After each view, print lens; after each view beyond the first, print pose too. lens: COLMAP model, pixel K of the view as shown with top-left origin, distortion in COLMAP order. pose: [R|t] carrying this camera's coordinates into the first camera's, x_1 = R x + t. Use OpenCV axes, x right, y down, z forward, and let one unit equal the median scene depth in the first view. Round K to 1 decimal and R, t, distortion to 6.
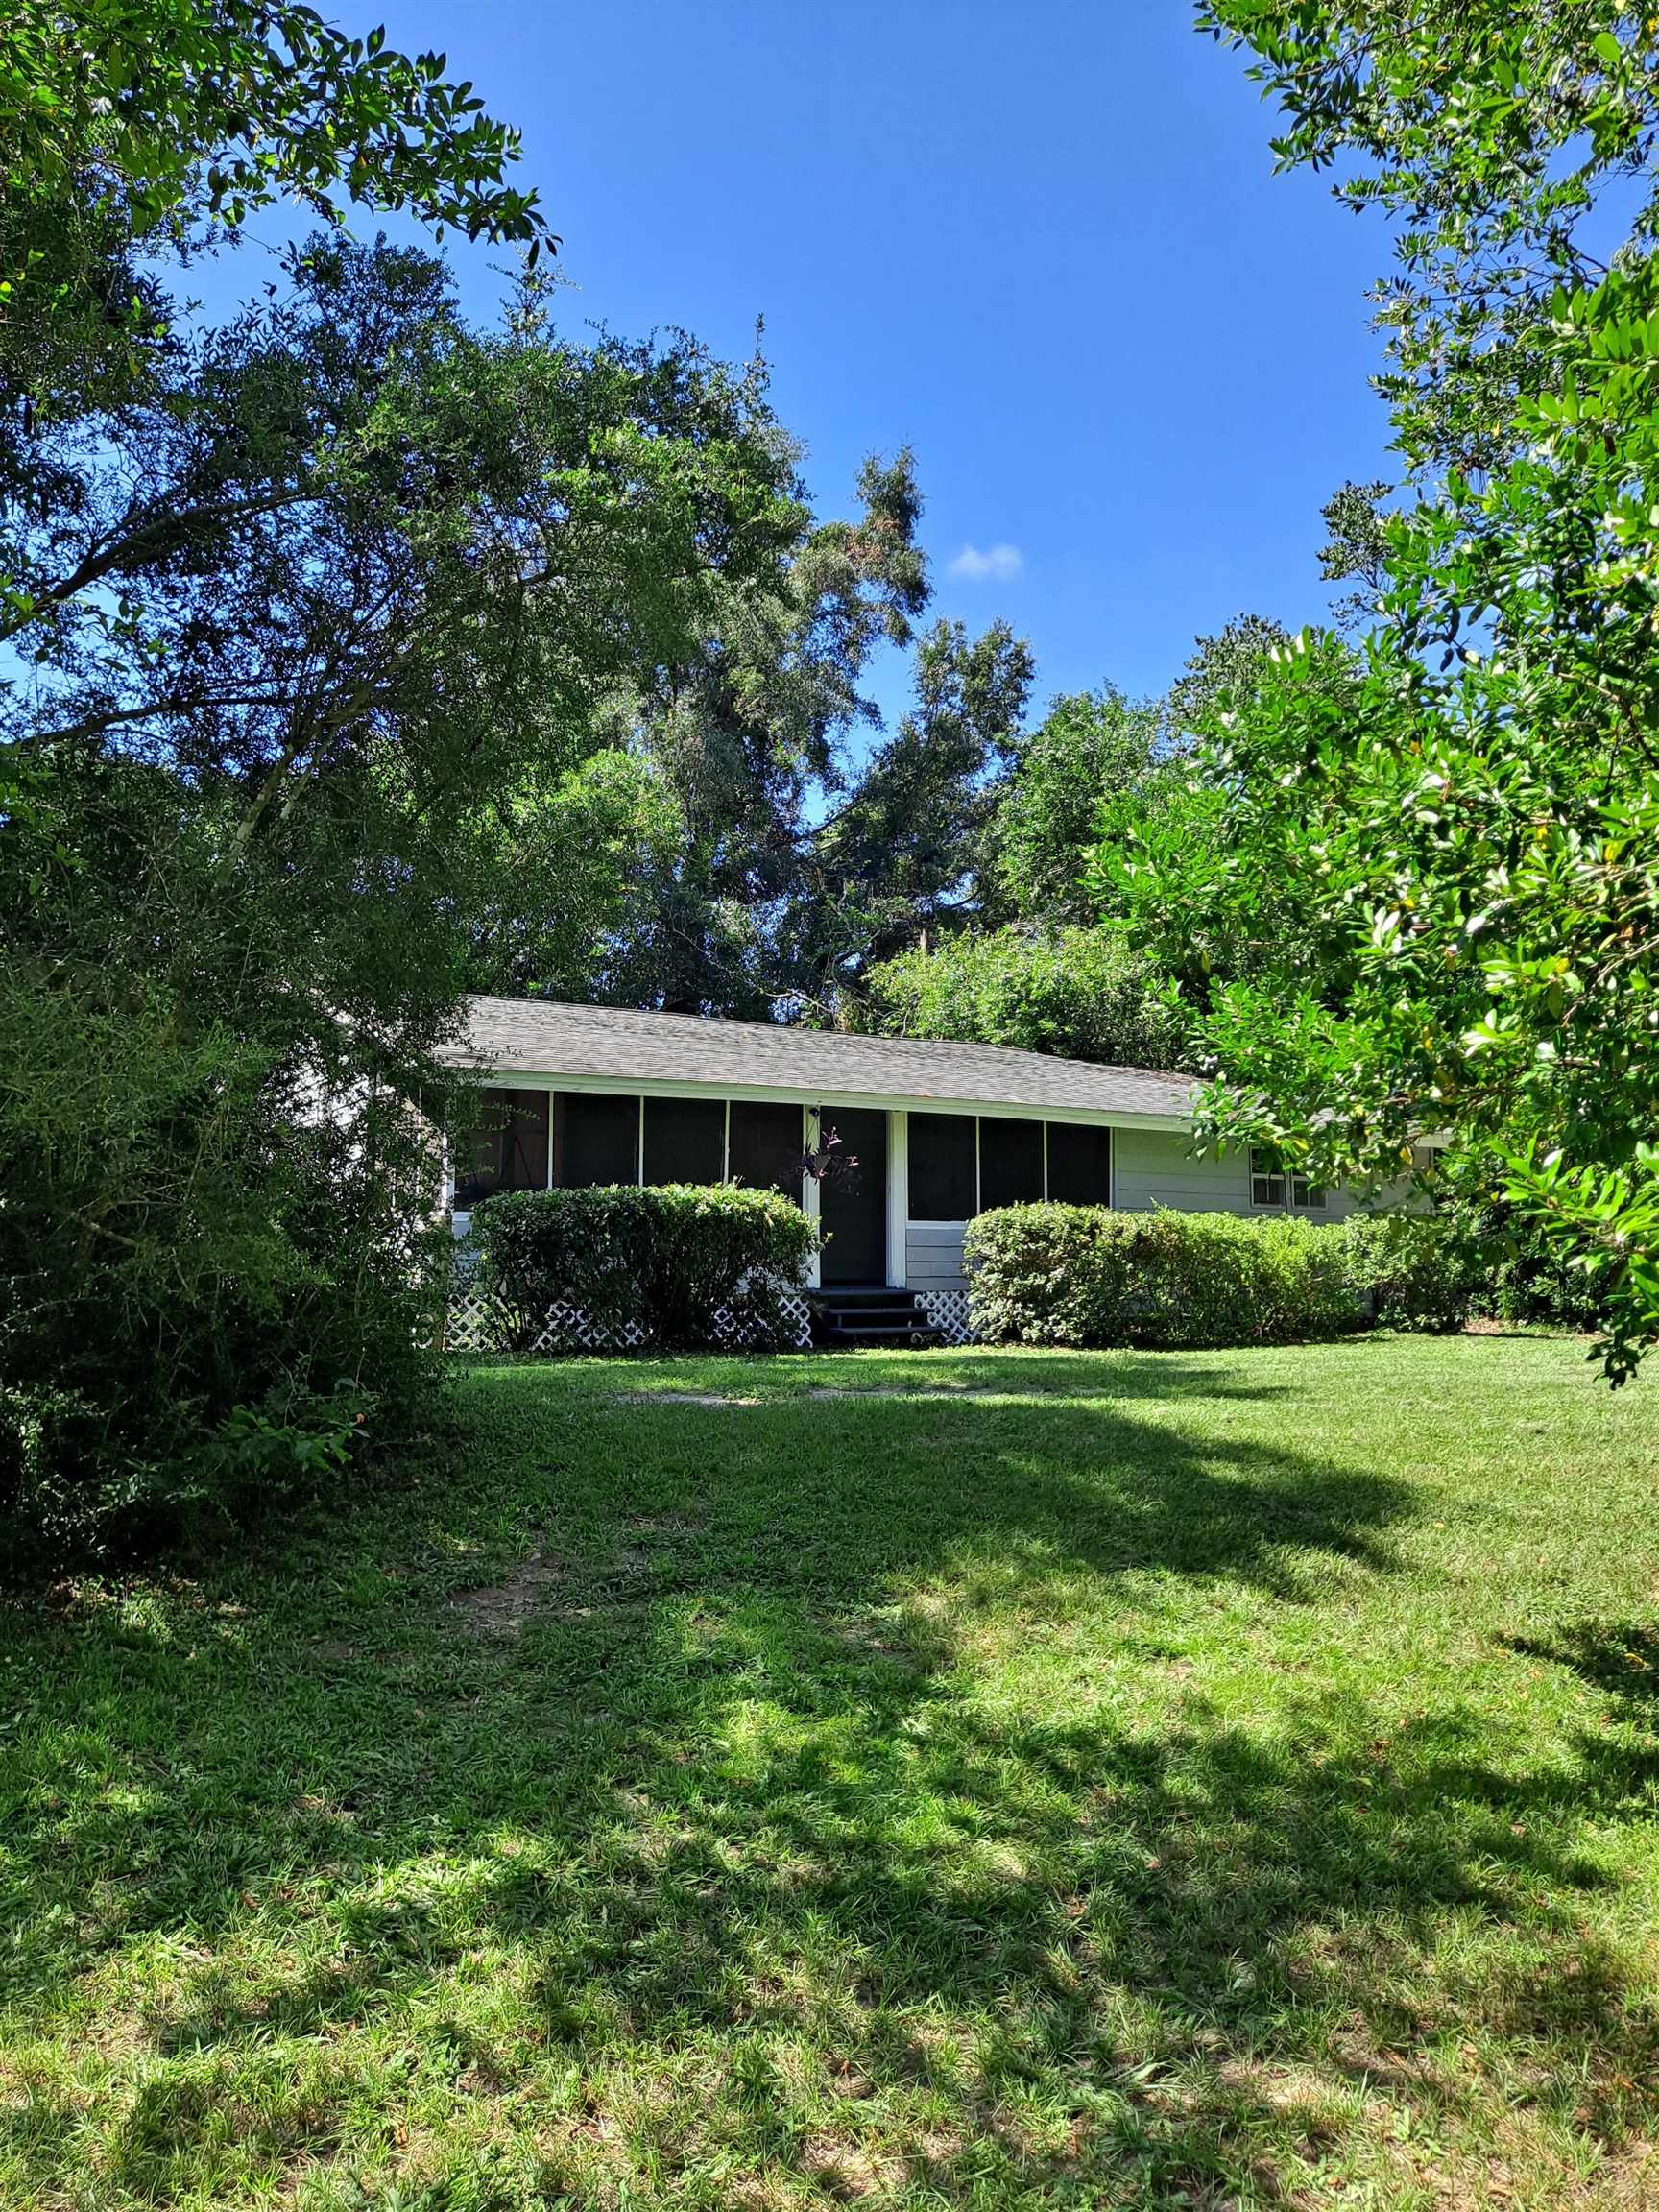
lens RADIAL K [[1606.5, 0, 833.5], [0, 1606.5, 1088.7], [0, 0, 1]] dist [0.056328, -0.046349]
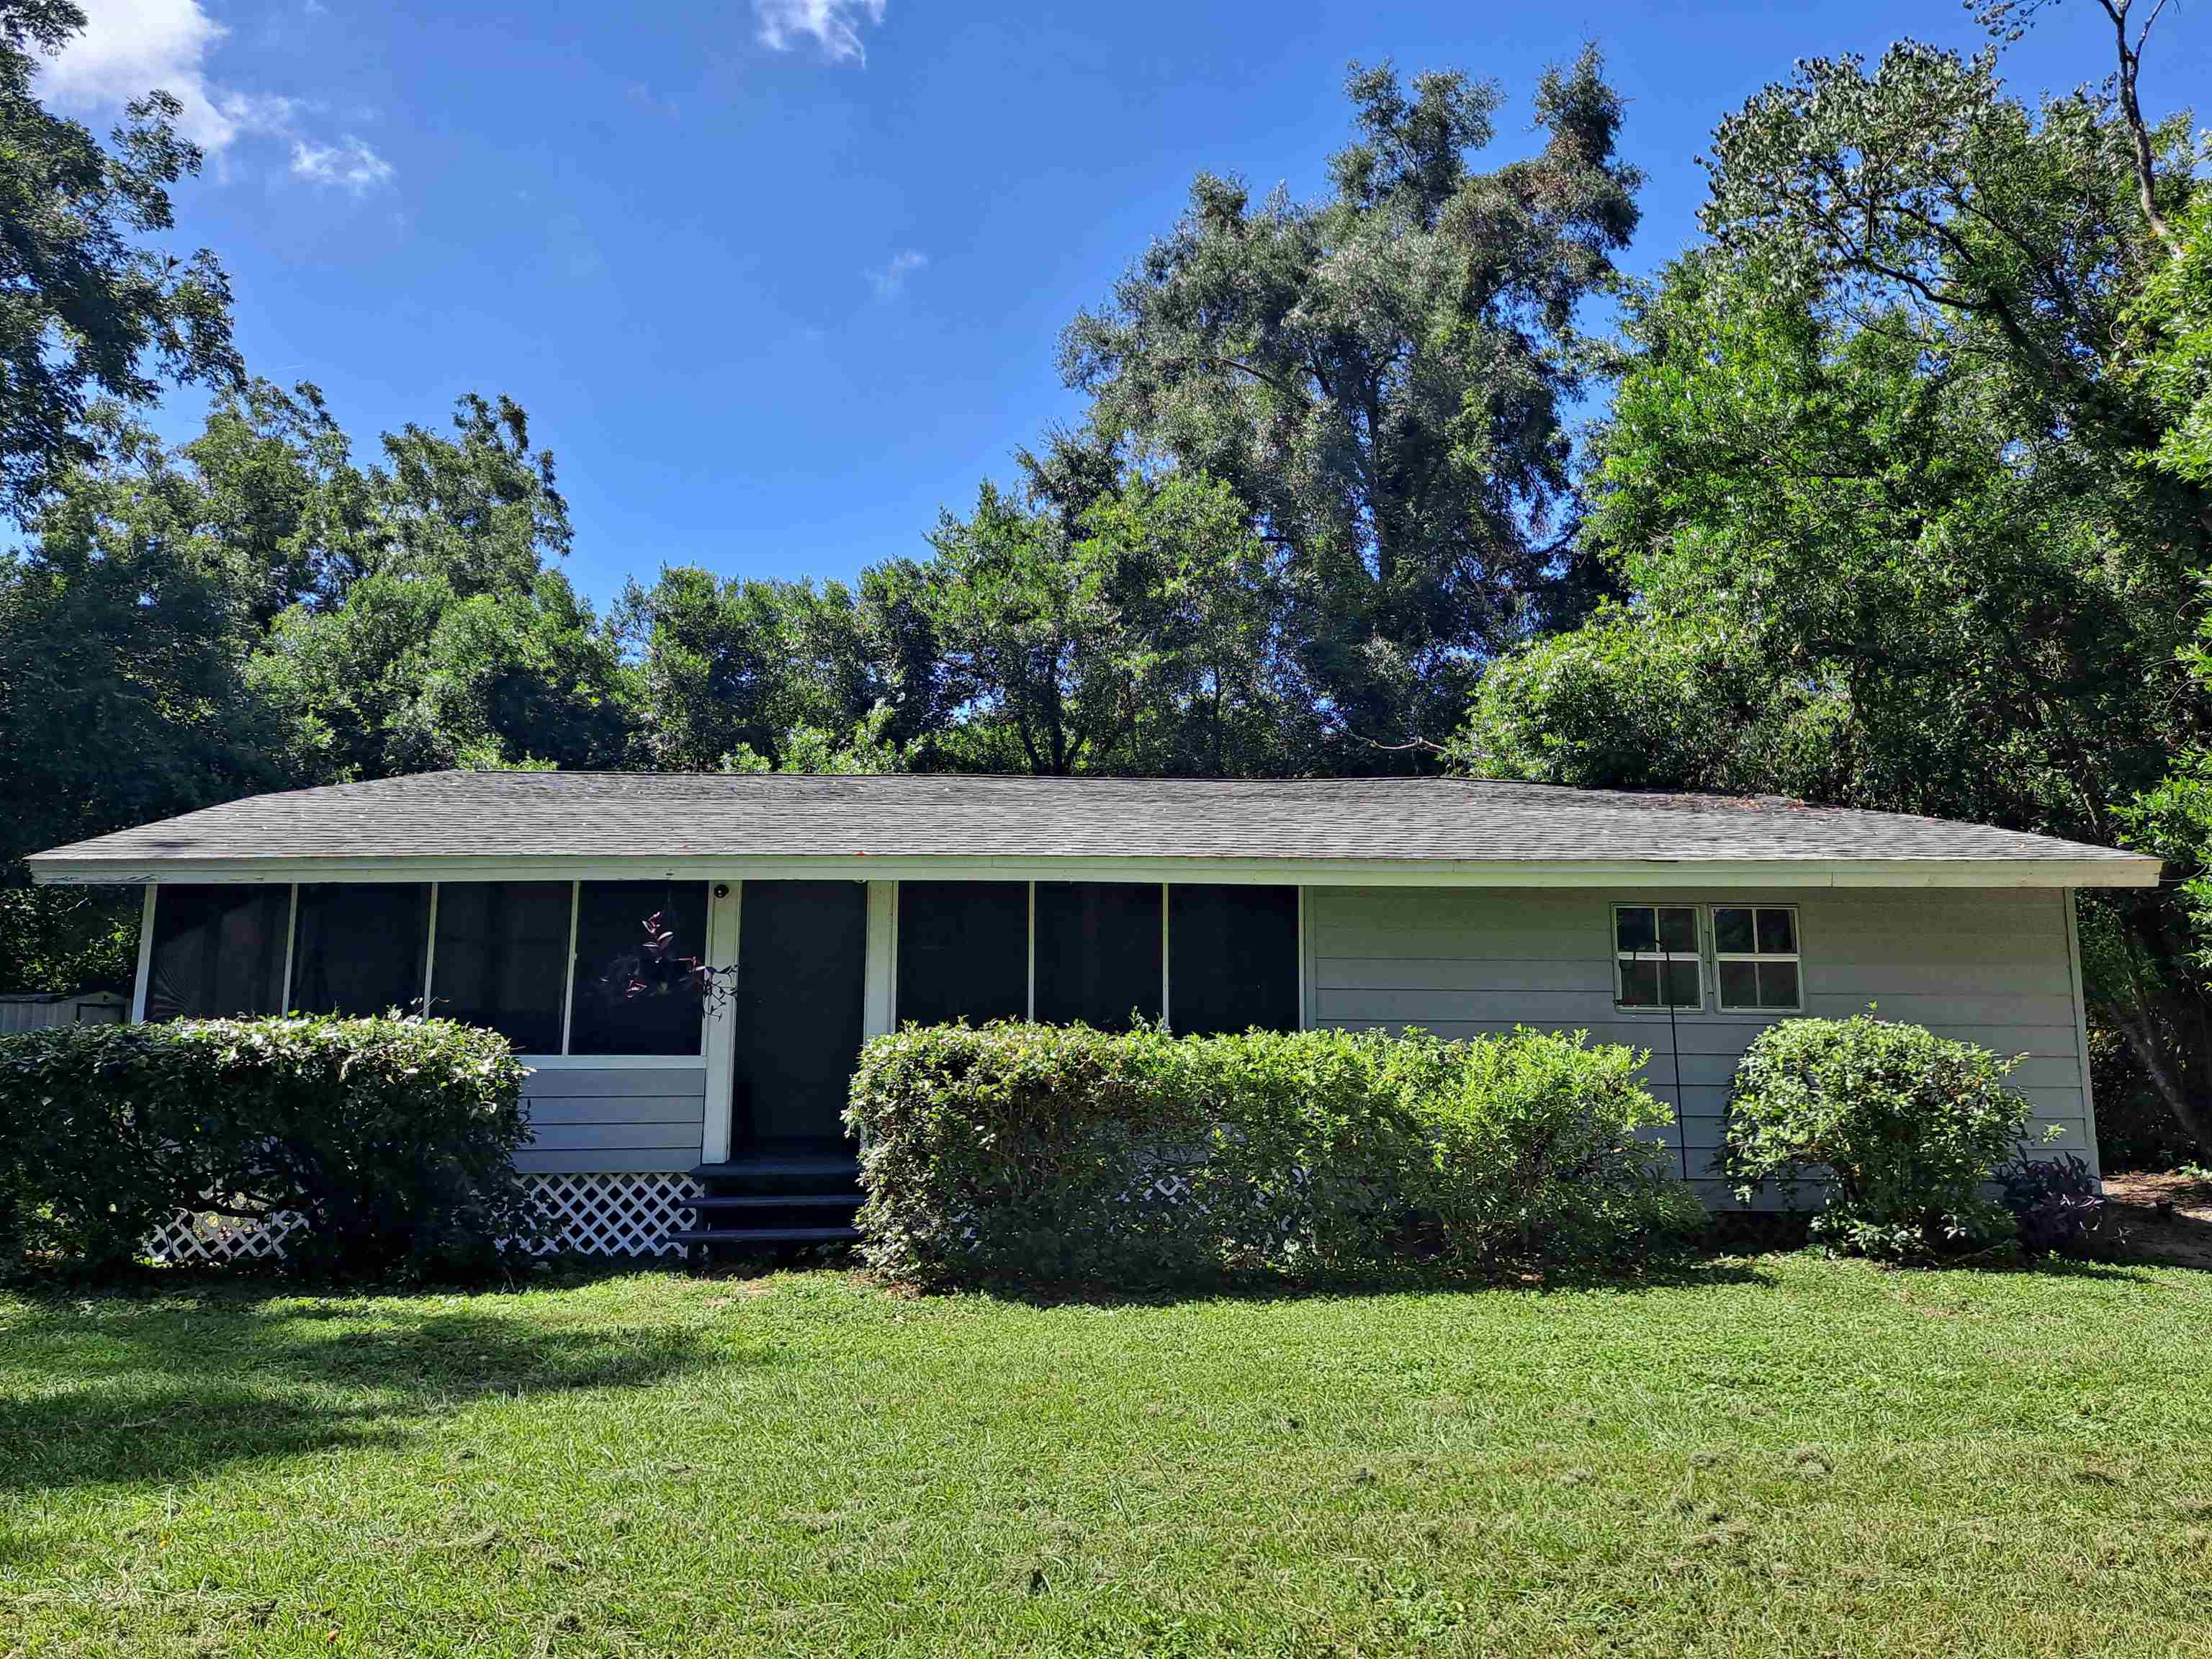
lens RADIAL K [[1606.5, 0, 1012.9], [0, 1606.5, 822.9], [0, 0, 1]] dist [0.056328, -0.046349]
pose [[0.871553, -0.083291, -0.483174, 0.390290], [0.064011, 0.996360, -0.056292, 0.028949], [0.486104, 0.018133, 0.873713, 0.436528]]
